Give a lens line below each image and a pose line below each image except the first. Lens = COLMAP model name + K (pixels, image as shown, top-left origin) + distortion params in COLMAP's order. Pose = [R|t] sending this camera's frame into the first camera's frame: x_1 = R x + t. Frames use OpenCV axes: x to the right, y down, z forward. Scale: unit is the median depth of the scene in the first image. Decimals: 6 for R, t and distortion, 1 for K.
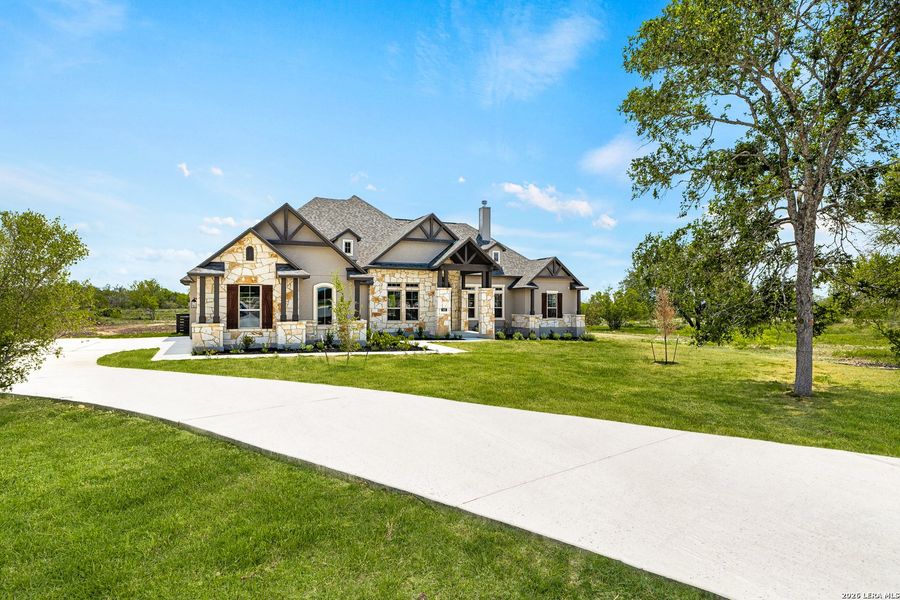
lens RADIAL K [[513.0, 0, 447.2], [0, 513.0, 298.9], [0, 0, 1]] dist [-0.004914, -0.001198]
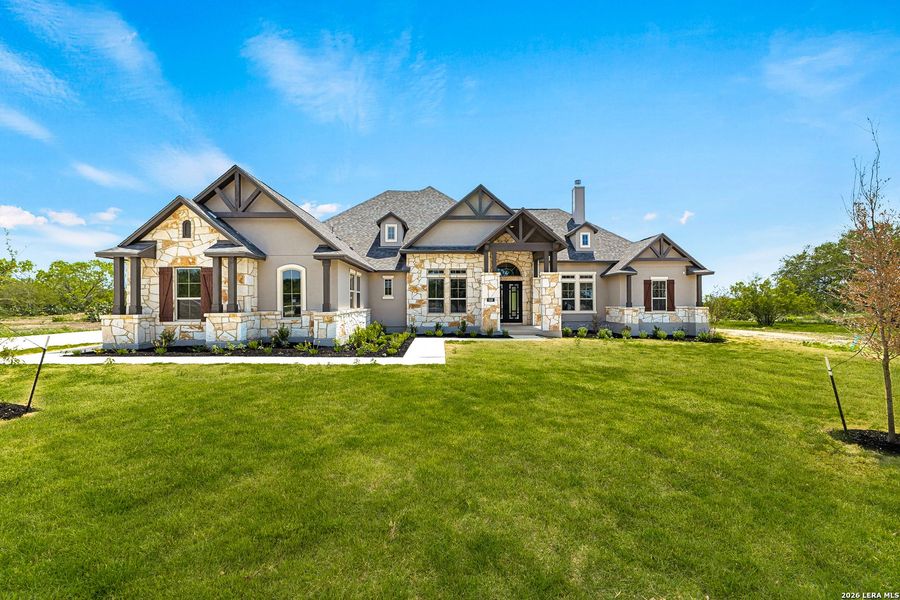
lens RADIAL K [[386.9, 0, 450.0], [0, 386.9, 300.0], [0, 0, 1]] dist [-0.001654, -0.000173]
pose [[0.927875, -0.011275, -0.372721, 0.157208], [0.012272, 0.999925, 0.000302, 0.019814], [0.372689, -0.004854, 0.927943, 0.399905]]
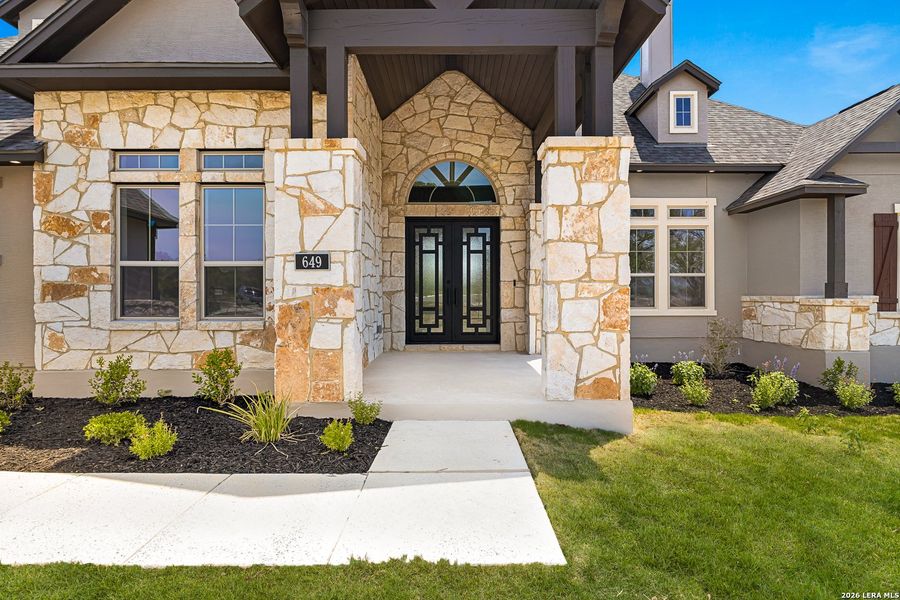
lens RADIAL K [[513.0, 0, 447.2], [0, 513.0, 298.9], [0, 0, 1]] dist [-0.004914, -0.001198]
pose [[0.922263, -0.003813, -0.386545, 0.103894], [0.010919, 0.999809, 0.016191, 0.030955], [0.386409, -0.019154, 0.922128, 0.827929]]
